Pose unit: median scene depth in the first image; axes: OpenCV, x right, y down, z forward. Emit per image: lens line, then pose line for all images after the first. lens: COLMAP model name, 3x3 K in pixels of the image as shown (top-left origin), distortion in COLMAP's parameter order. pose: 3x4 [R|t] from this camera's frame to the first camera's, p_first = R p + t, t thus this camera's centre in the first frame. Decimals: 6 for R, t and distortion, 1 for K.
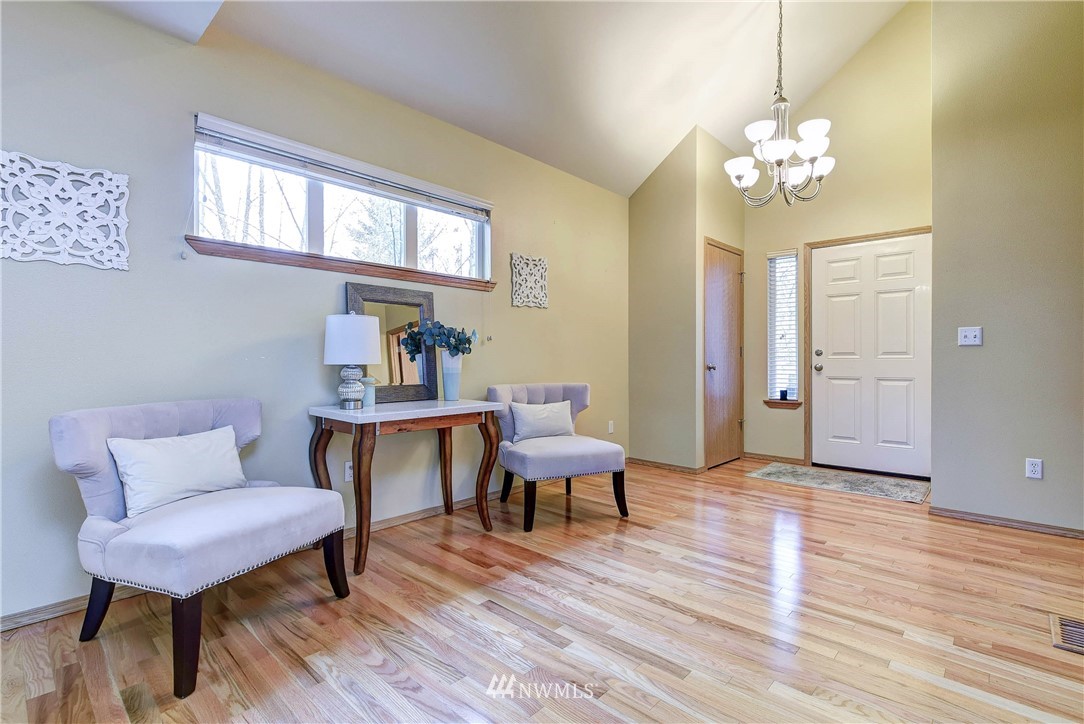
lens RADIAL K [[506.2, 0, 539.8], [0, 506.2, 361.8], [0, 0, 1]] dist [0.006954, -0.004879]
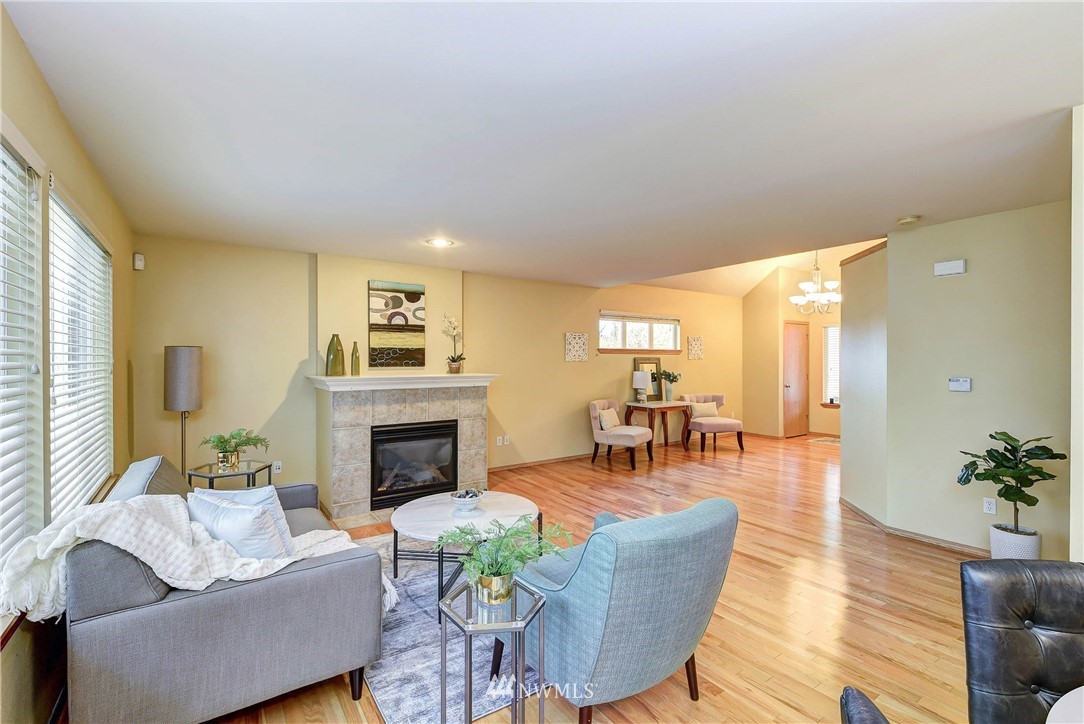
lens RADIAL K [[482.4, 0, 532.5], [0, 482.4, 354.5], [0, 0, 1]] dist [0.004975, -0.005381]
pose [[0.975573, 0.003000, -0.219656, -0.307744], [-0.005033, 0.999950, -0.008696, -0.129834], [0.219619, 0.009590, 0.975539, -1.493462]]
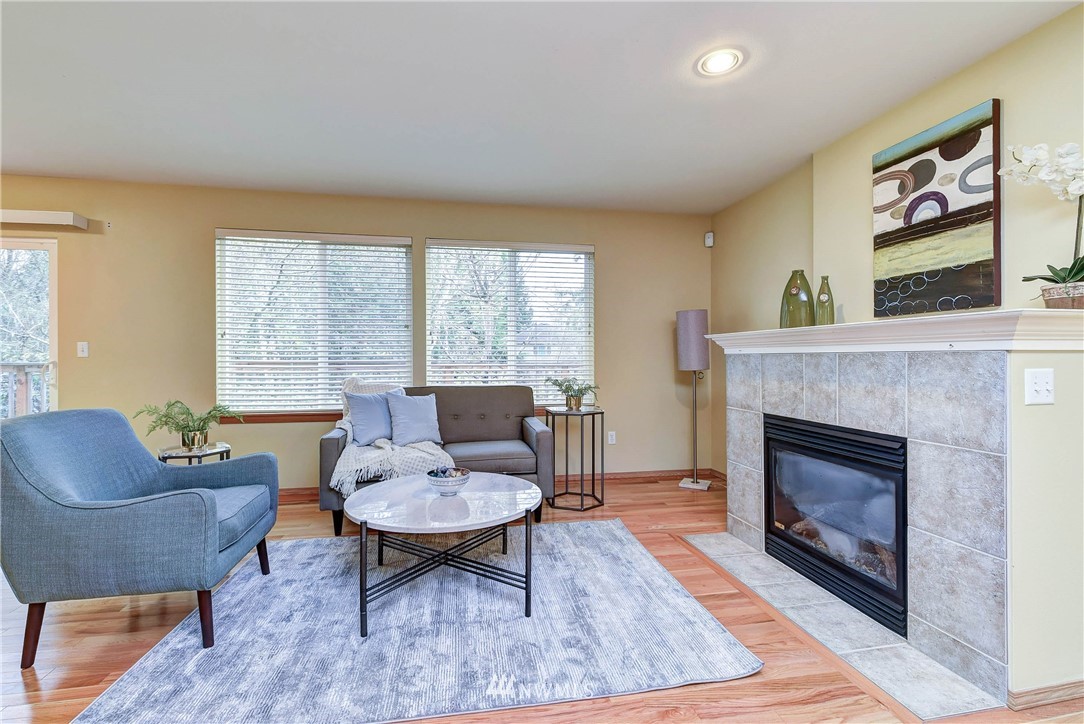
lens RADIAL K [[482.4, 0, 537.1], [0, 482.4, 355.8], [0, 0, 1]] dist [0.004975, -0.005381]
pose [[-0.598055, 0.003653, -0.801447, -0.144300], [0.006192, 0.999981, -0.000063, -0.036238], [0.801431, -0.005001, -0.598066, -0.038458]]
